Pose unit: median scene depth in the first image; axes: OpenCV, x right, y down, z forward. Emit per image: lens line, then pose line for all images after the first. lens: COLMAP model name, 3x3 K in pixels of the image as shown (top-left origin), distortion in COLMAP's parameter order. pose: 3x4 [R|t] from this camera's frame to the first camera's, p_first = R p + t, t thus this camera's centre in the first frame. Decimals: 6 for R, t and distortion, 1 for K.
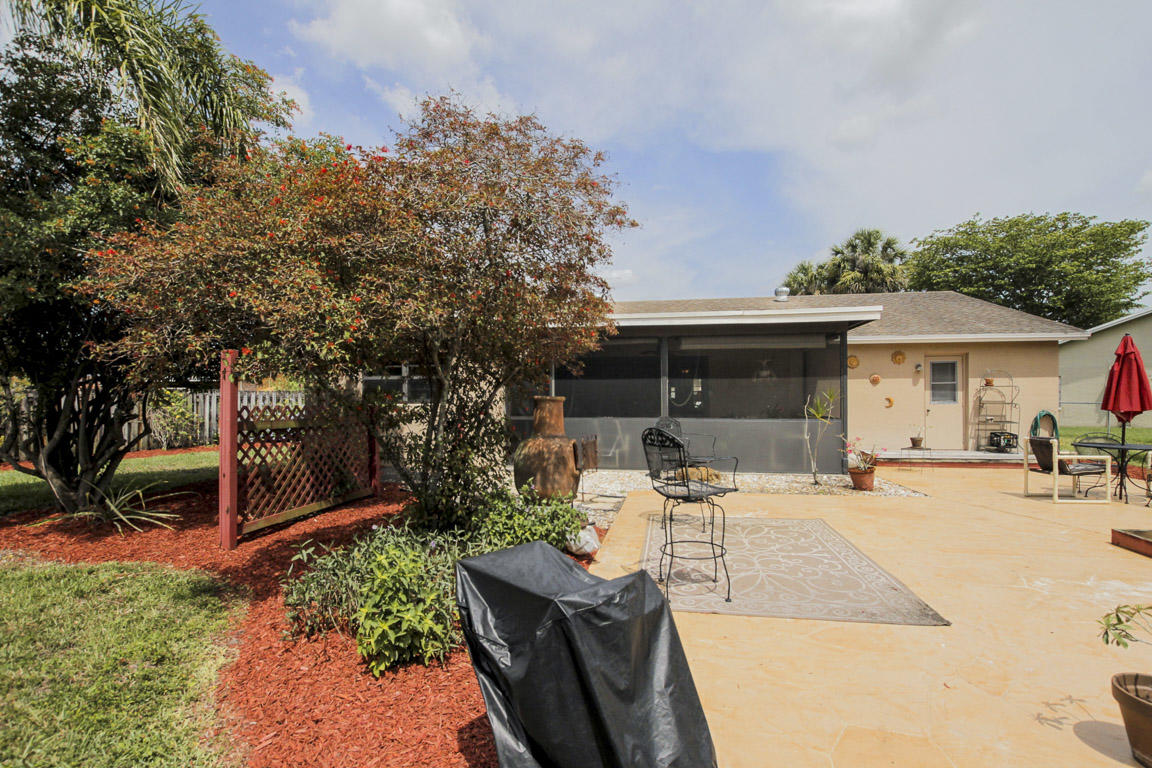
lens RADIAL K [[539.5, 0, 575.3], [0, 539.5, 383.3], [0, 0, 1]] dist [0.003681, 0.000314]
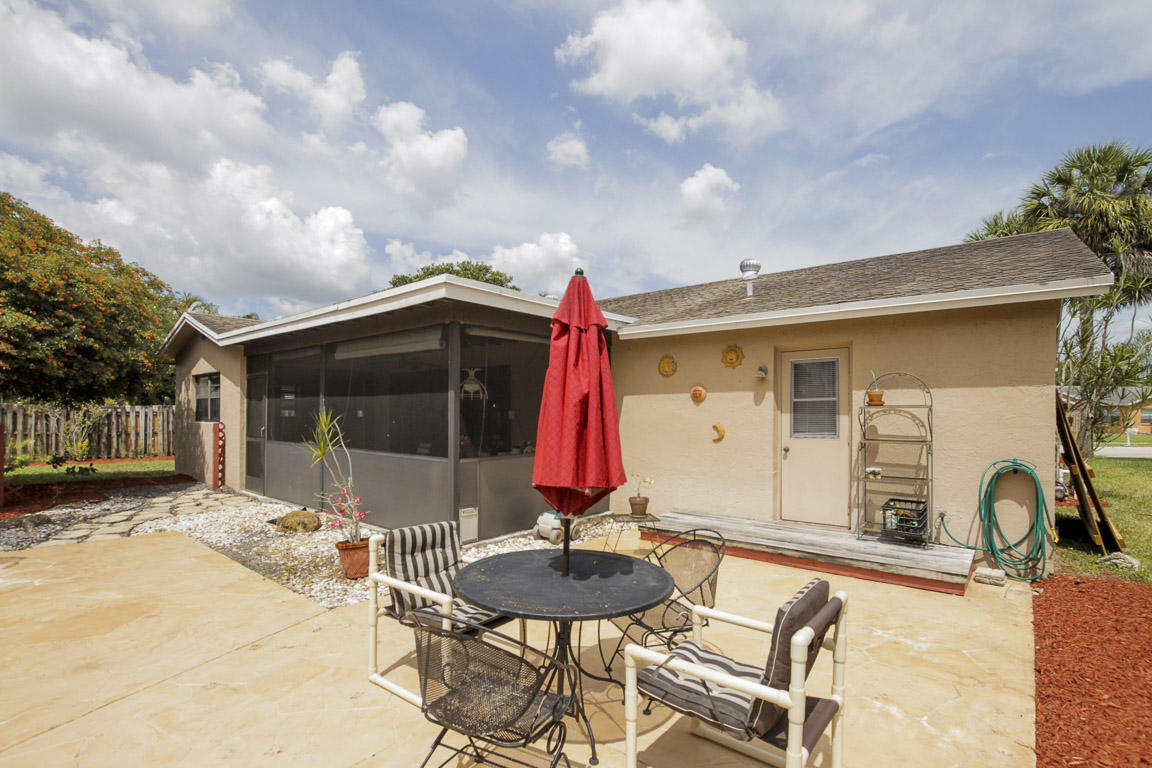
lens RADIAL K [[539.5, 0, 575.7], [0, 539.5, 395.1], [0, 0, 1]] dist [0.003681, 0.000314]
pose [[0.868295, -0.008845, -0.495969, 0.741853], [0.004396, 0.999939, -0.010138, -0.000934], [0.496029, 0.006622, 0.868281, 0.418583]]
